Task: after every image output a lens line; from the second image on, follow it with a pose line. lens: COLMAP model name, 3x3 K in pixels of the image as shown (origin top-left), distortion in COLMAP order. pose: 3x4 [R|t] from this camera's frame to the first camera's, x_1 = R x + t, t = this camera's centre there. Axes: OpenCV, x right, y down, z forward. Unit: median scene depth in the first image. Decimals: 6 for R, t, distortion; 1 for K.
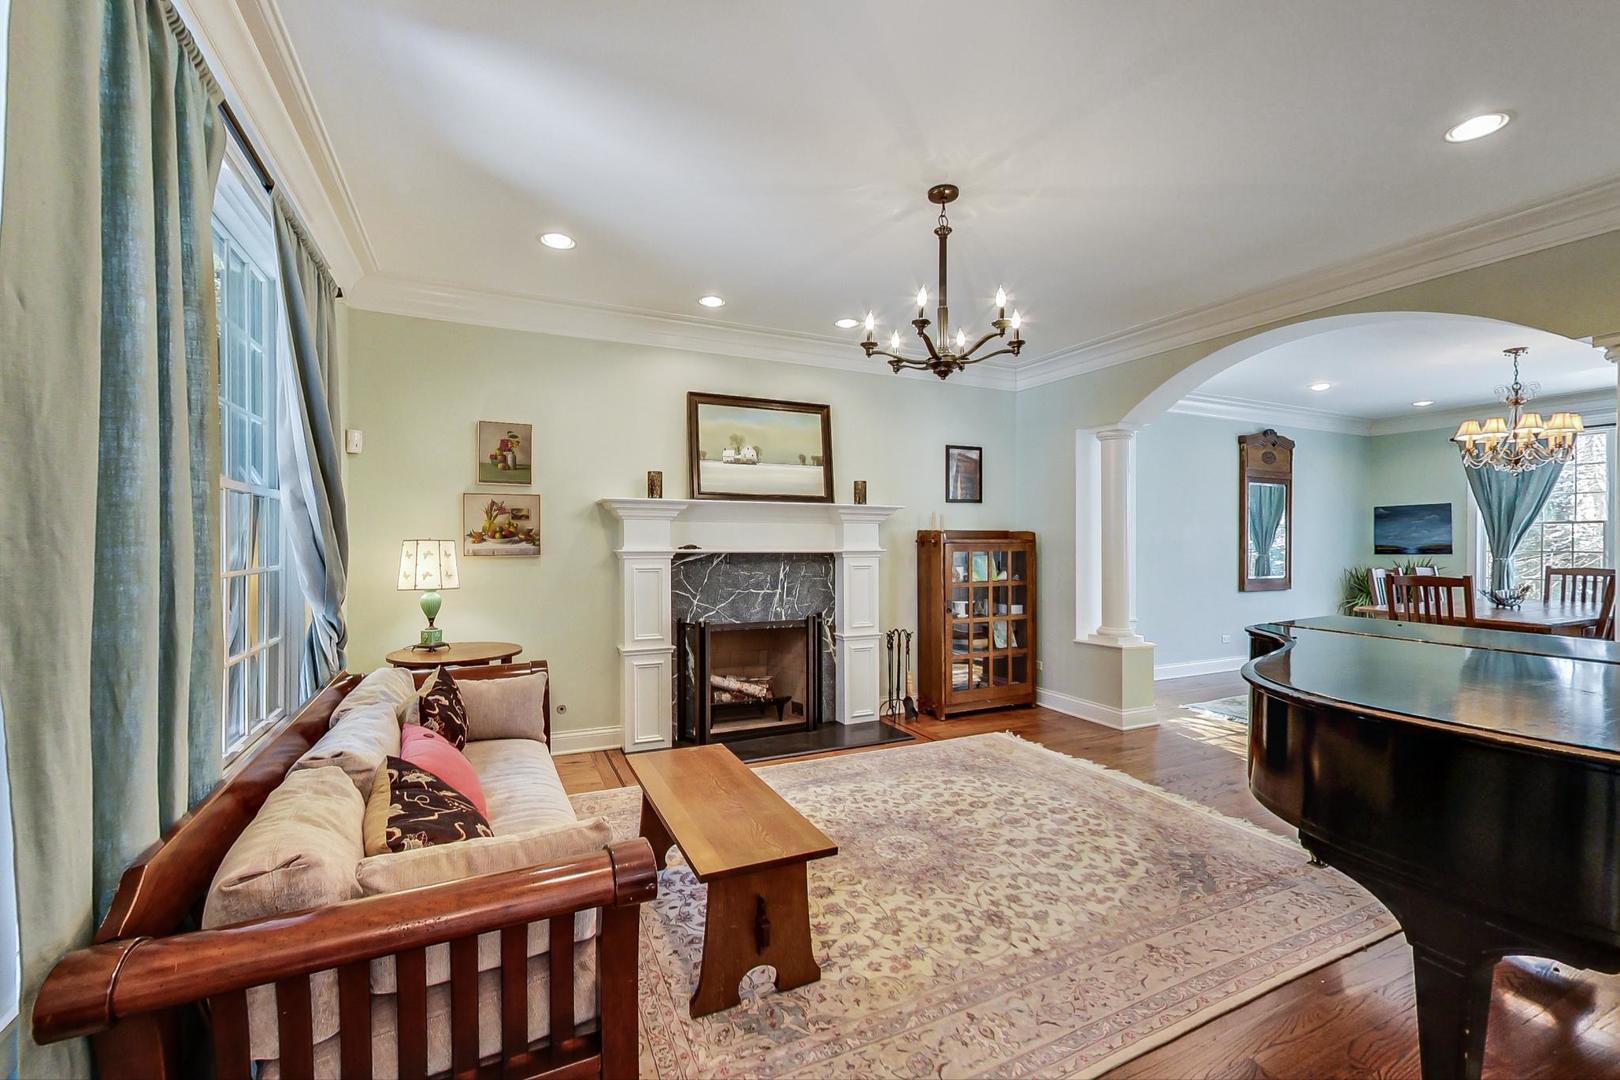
lens RADIAL K [[638.7, 0, 814.9], [0, 638.7, 543.7], [0, 0, 1]] dist [0.001690, 0.000141]
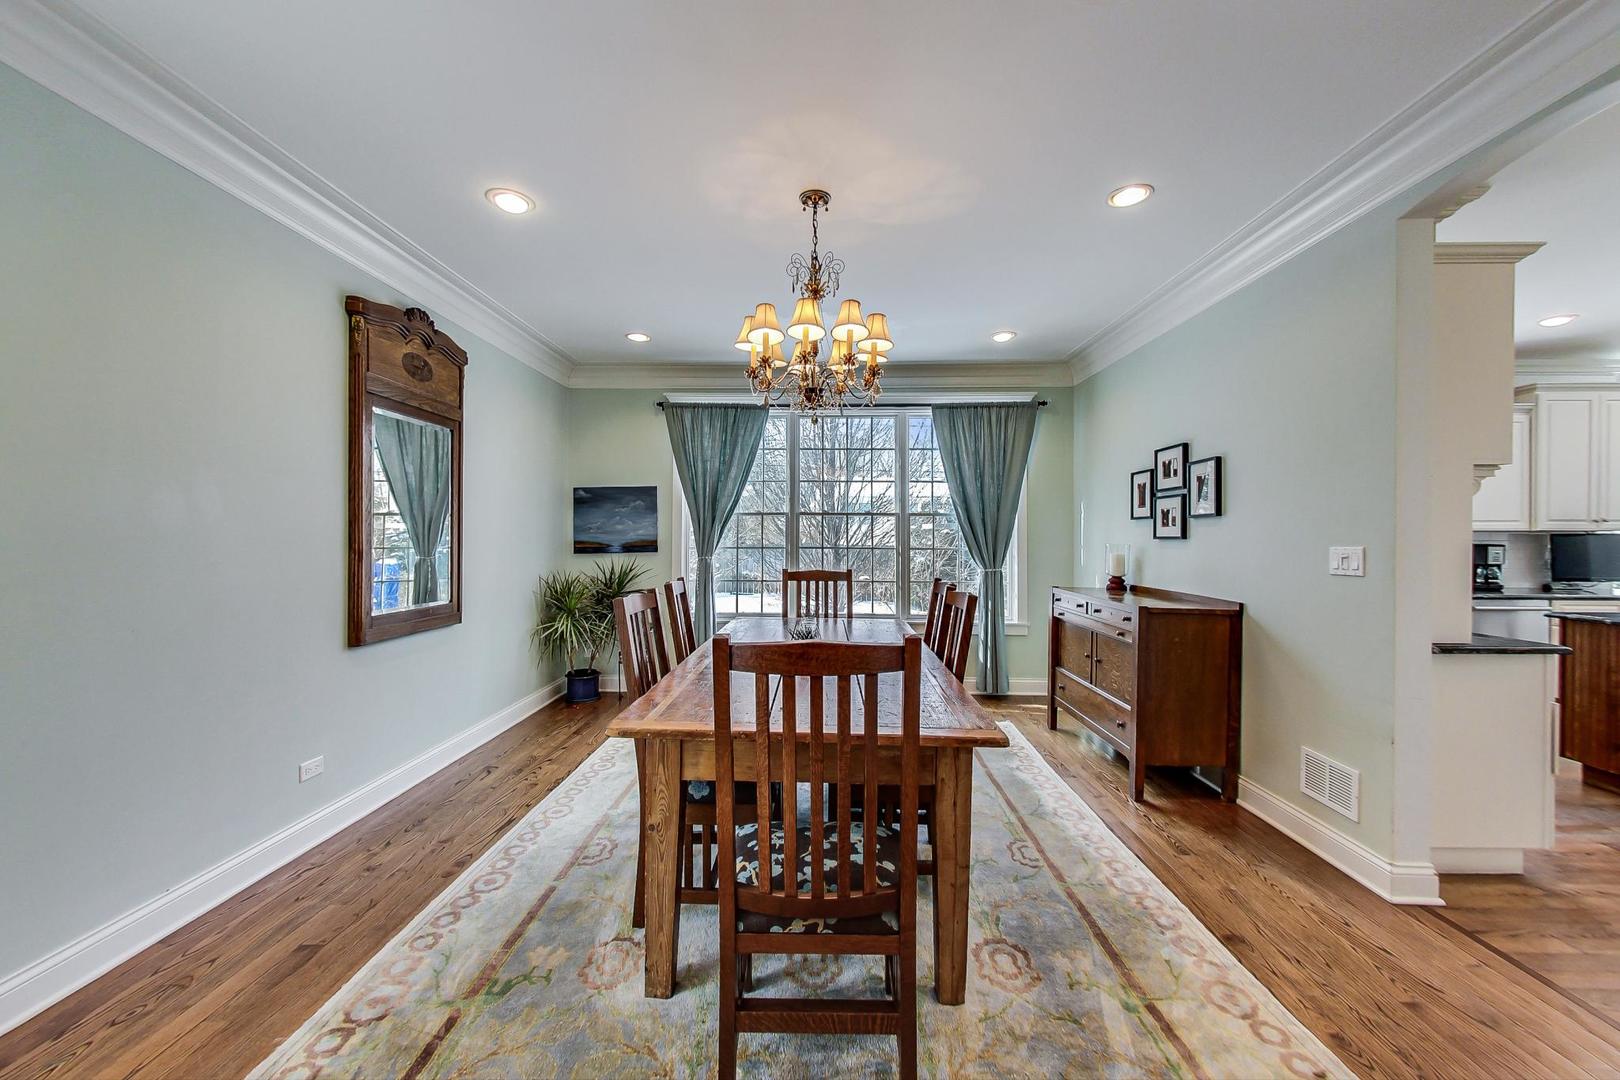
lens RADIAL K [[680.5, 0, 810.0], [0, 680.5, 540.0], [0, 0, 1]] dist [0.098351, 0.000025]
pose [[0.454597, 0.000429, 0.890697, 0.346912], [0.003248, 0.999992, -0.002139, 0.003714], [-0.890691, 0.003865, 0.454593, 0.462210]]
